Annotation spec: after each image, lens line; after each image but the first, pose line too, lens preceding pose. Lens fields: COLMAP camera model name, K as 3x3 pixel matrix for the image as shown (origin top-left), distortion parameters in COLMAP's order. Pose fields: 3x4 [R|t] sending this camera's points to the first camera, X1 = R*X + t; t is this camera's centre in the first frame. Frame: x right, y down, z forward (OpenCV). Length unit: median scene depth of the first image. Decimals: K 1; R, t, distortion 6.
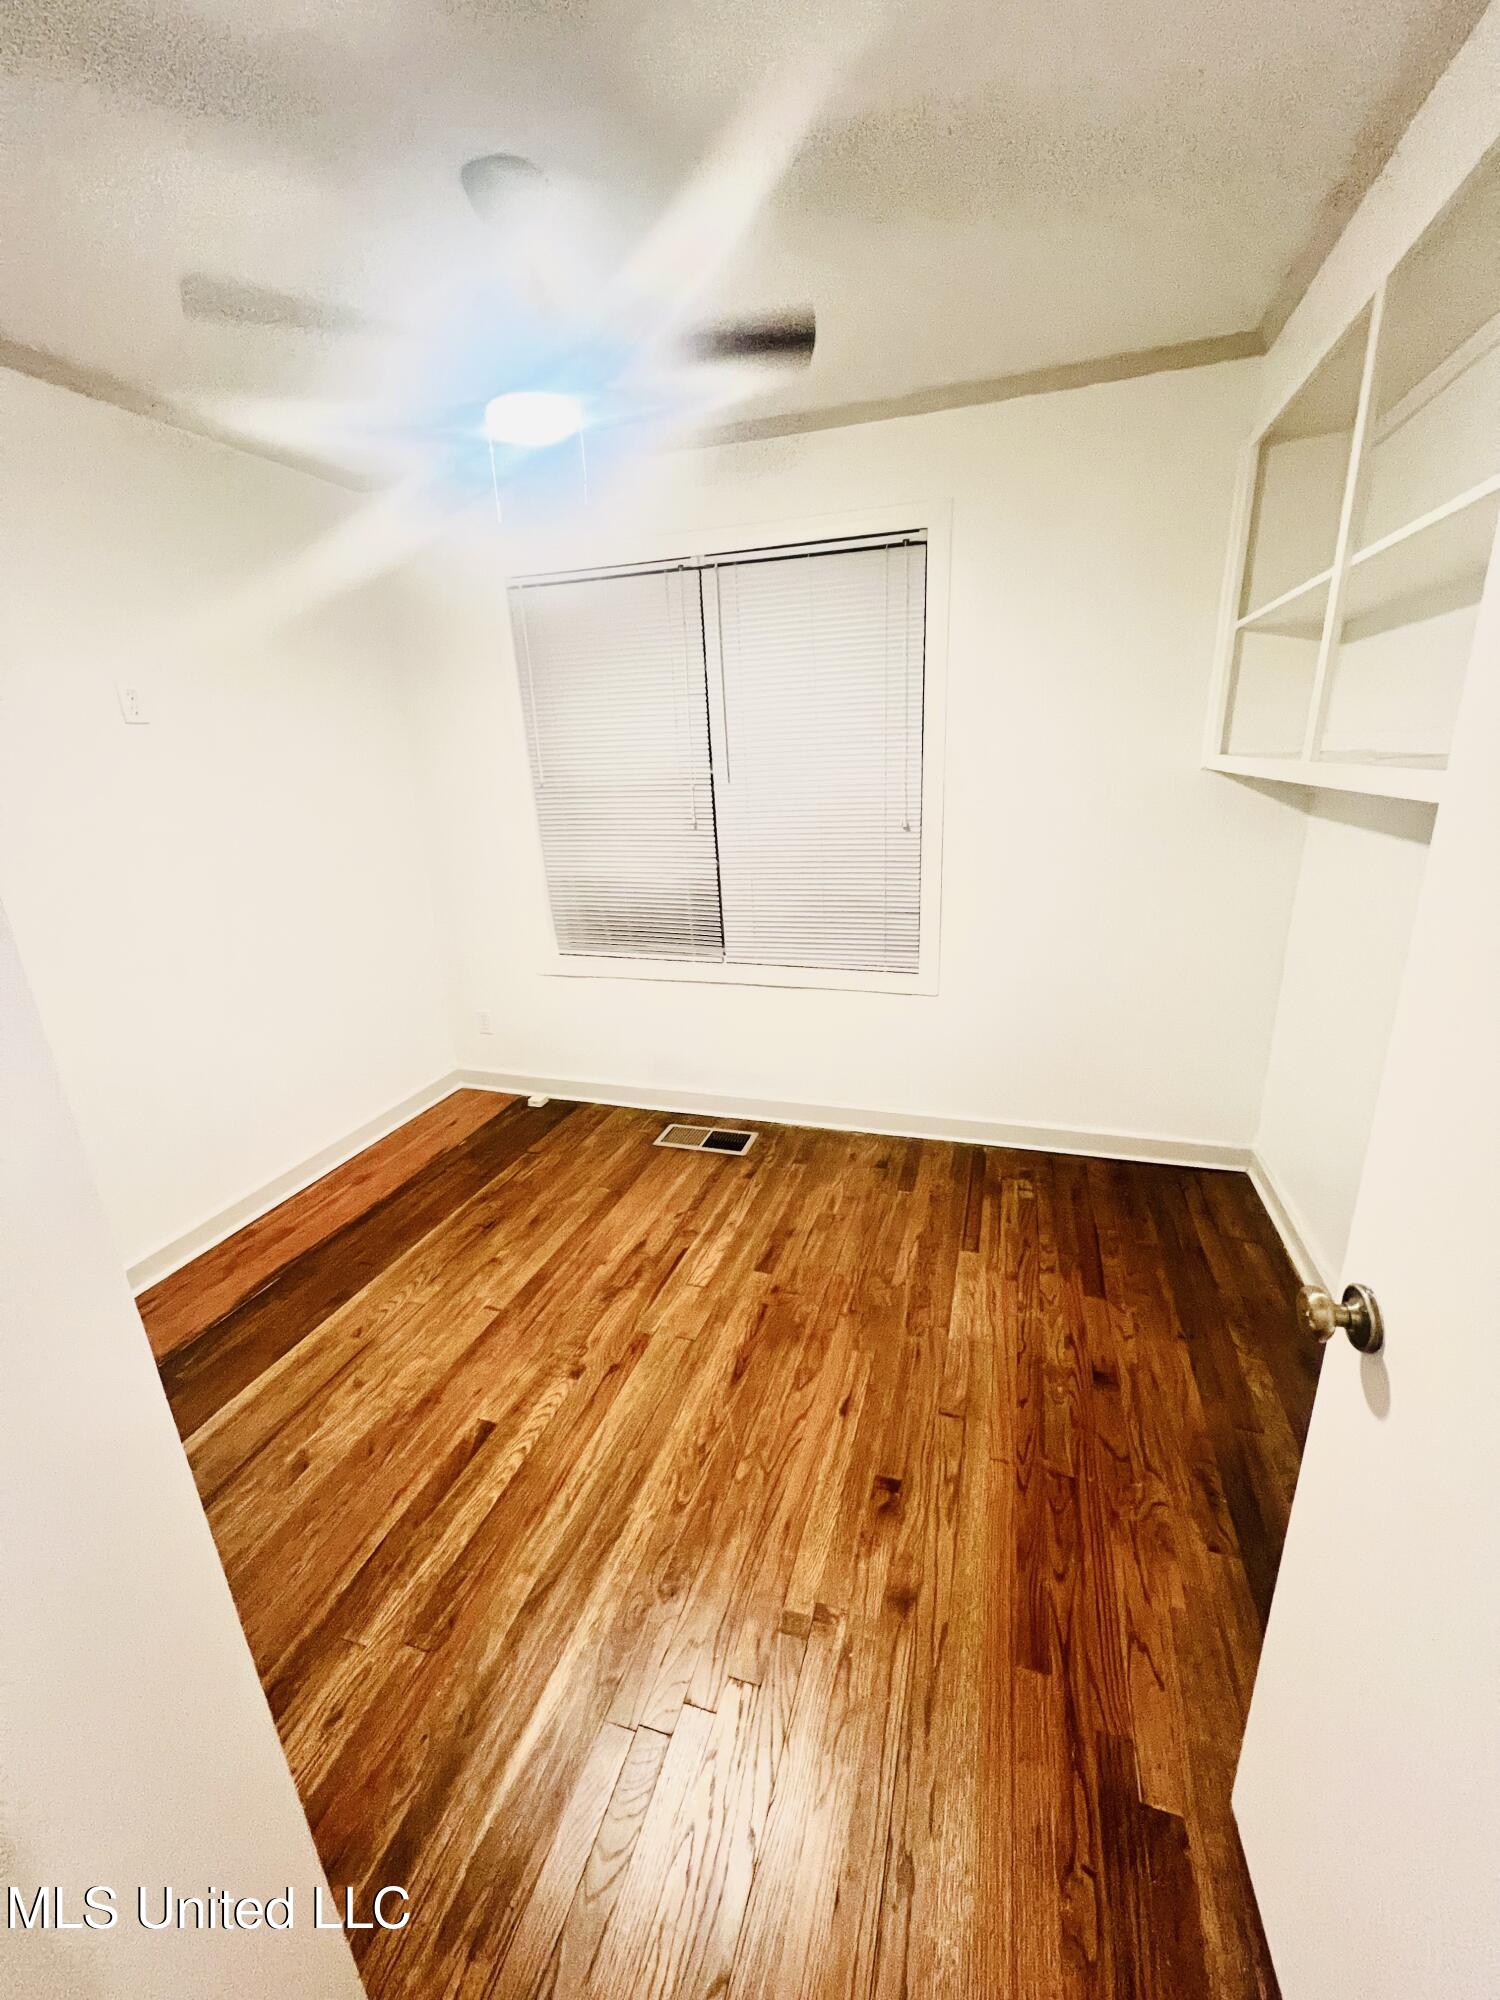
lens RADIAL K [[806.7, 0, 750.0], [0, 806.7, 1000.0], [0, 0, 1]] dist [-0.001010, -0.000165]
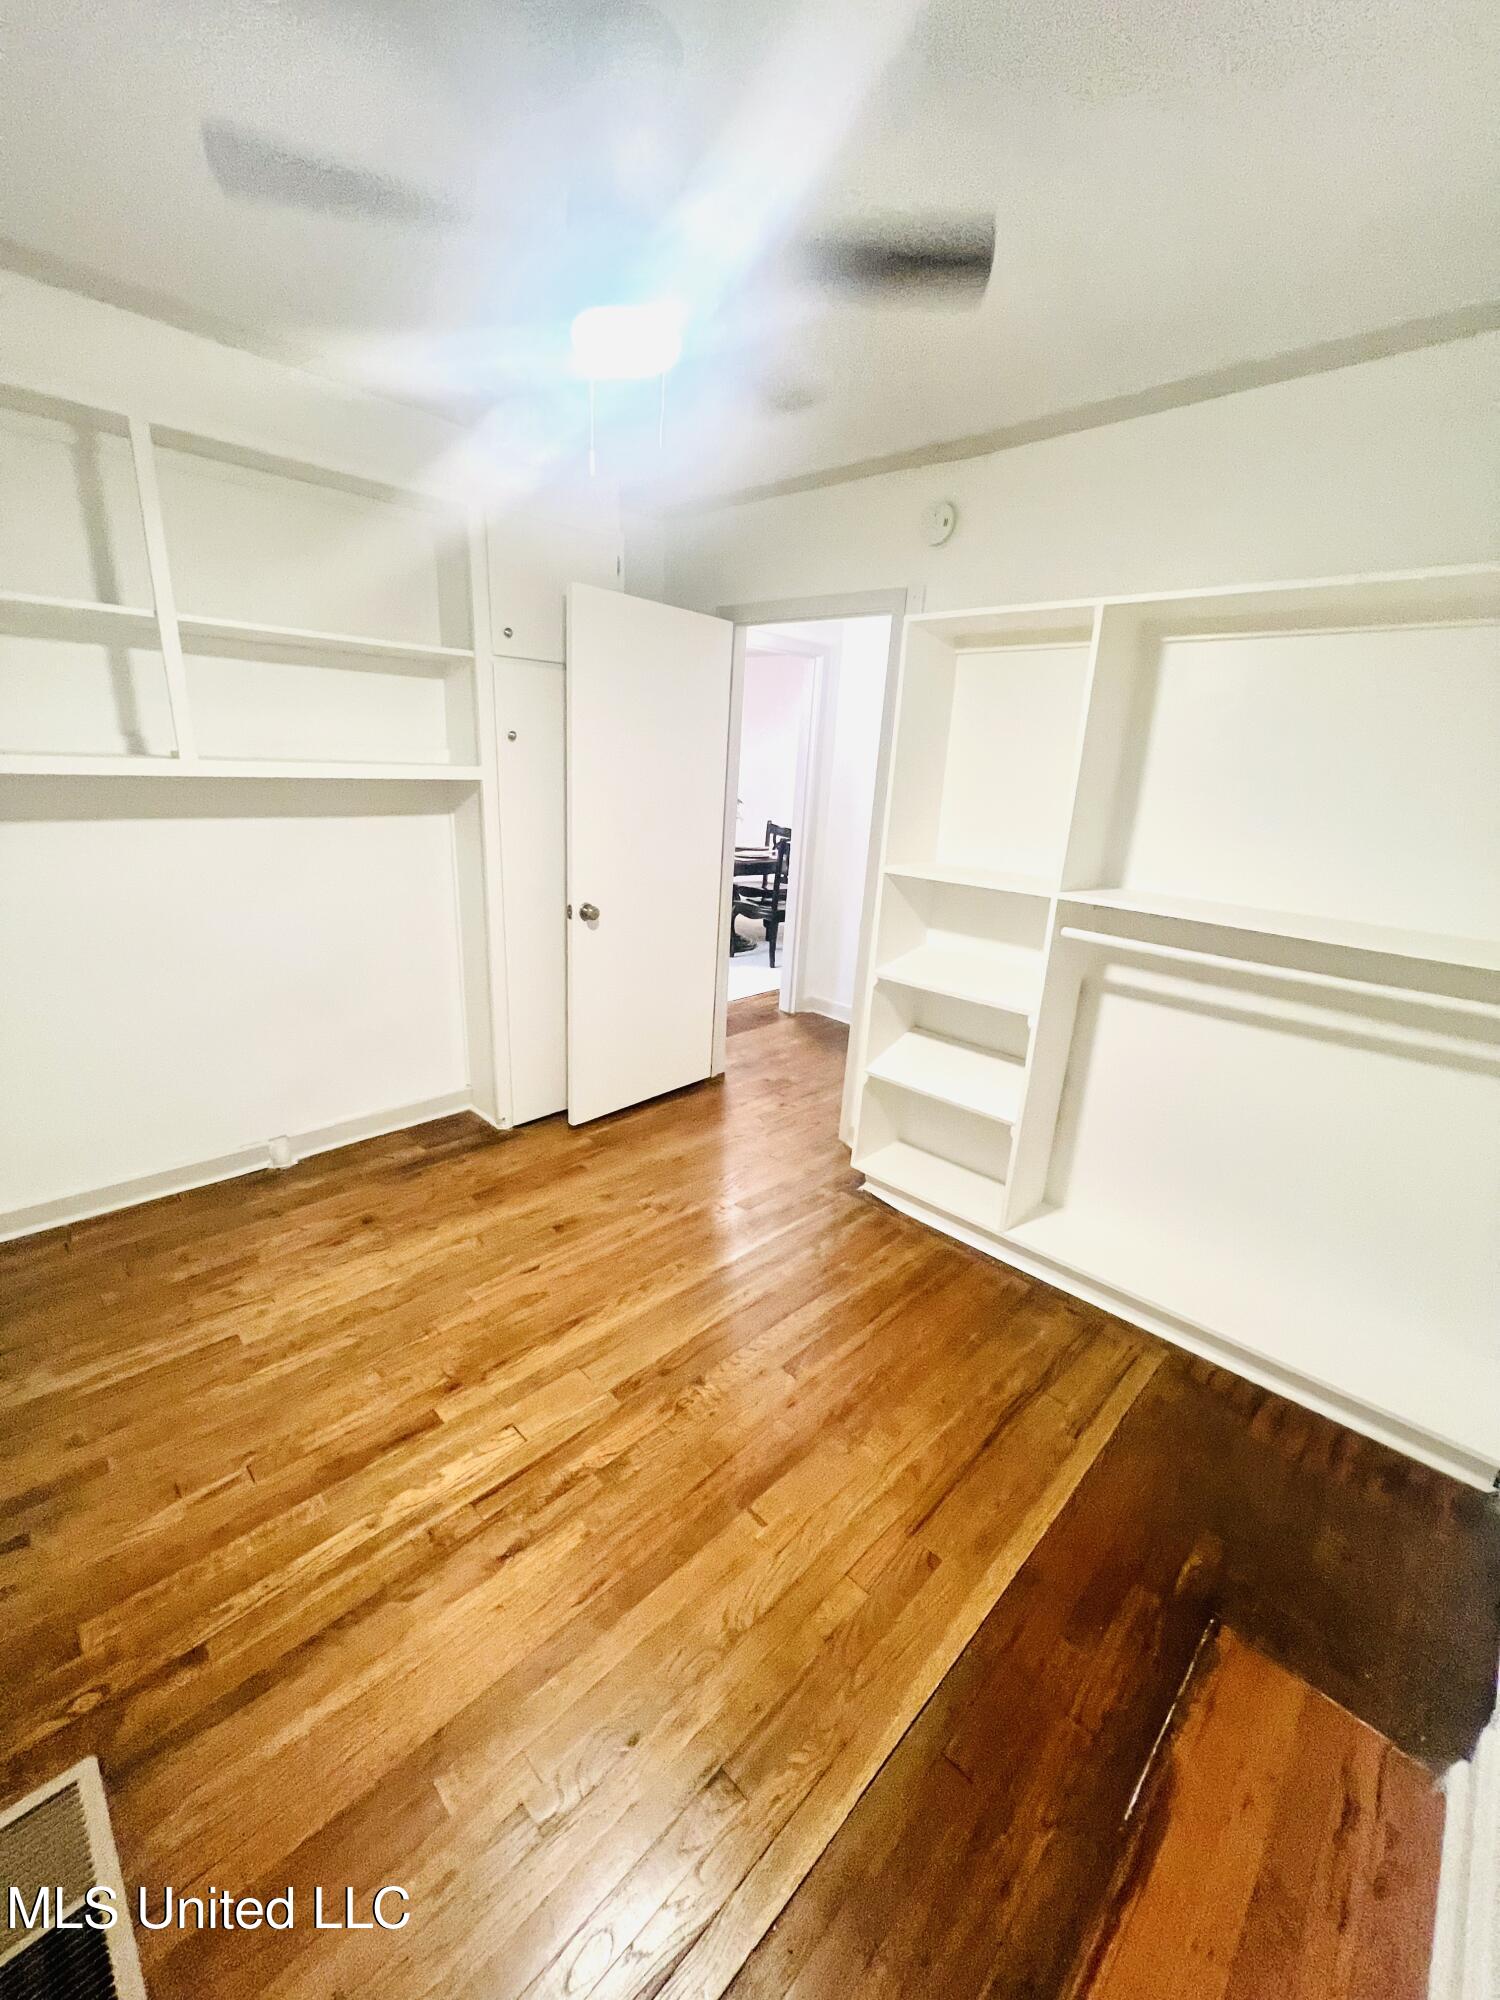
lens RADIAL K [[806.7, 0, 750.0], [0, 806.7, 1000.0], [0, 0, 1]] dist [-0.001010, -0.000165]
pose [[-0.892542, -0.132927, 0.430929, -0.551537], [0.124990, 0.845218, 0.519600, -0.382717], [-0.433298, 0.517627, -0.737778, 1.267055]]
